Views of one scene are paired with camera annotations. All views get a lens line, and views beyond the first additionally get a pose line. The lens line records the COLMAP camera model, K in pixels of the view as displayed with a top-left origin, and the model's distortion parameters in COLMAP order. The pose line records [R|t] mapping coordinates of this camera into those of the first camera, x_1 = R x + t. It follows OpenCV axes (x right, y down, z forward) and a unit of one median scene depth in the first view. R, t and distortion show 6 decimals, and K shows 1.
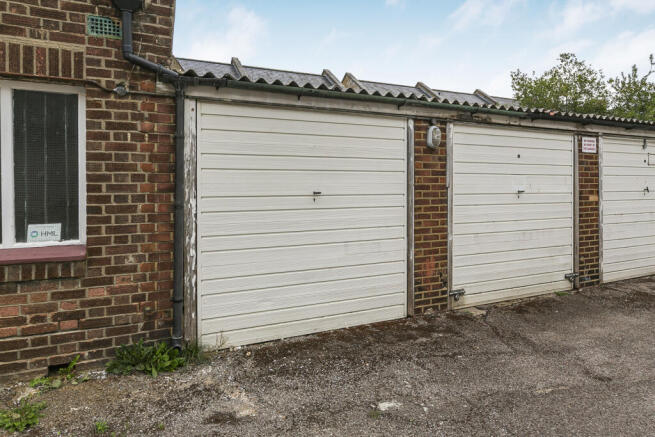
lens RADIAL K [[427.4, 0, 324.5], [0, 427.4, 188.7], [0, 0, 1]] dist [0.002283, -0.000965]
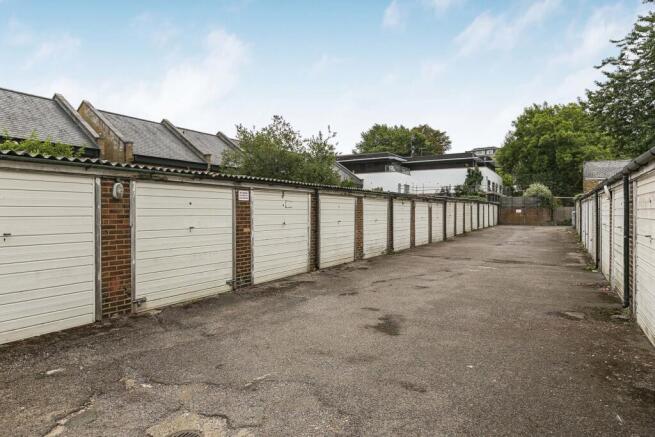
lens RADIAL K [[396.1, 0, 330.2], [0, 396.1, 217.6], [0, 0, 1]] dist [0.000959, -0.002538]
pose [[0.831365, -0.006670, 0.555687, 0.106883], [0.005358, 0.999978, 0.003986, -0.032963], [-0.555701, -0.000336, 0.831382, -0.440559]]
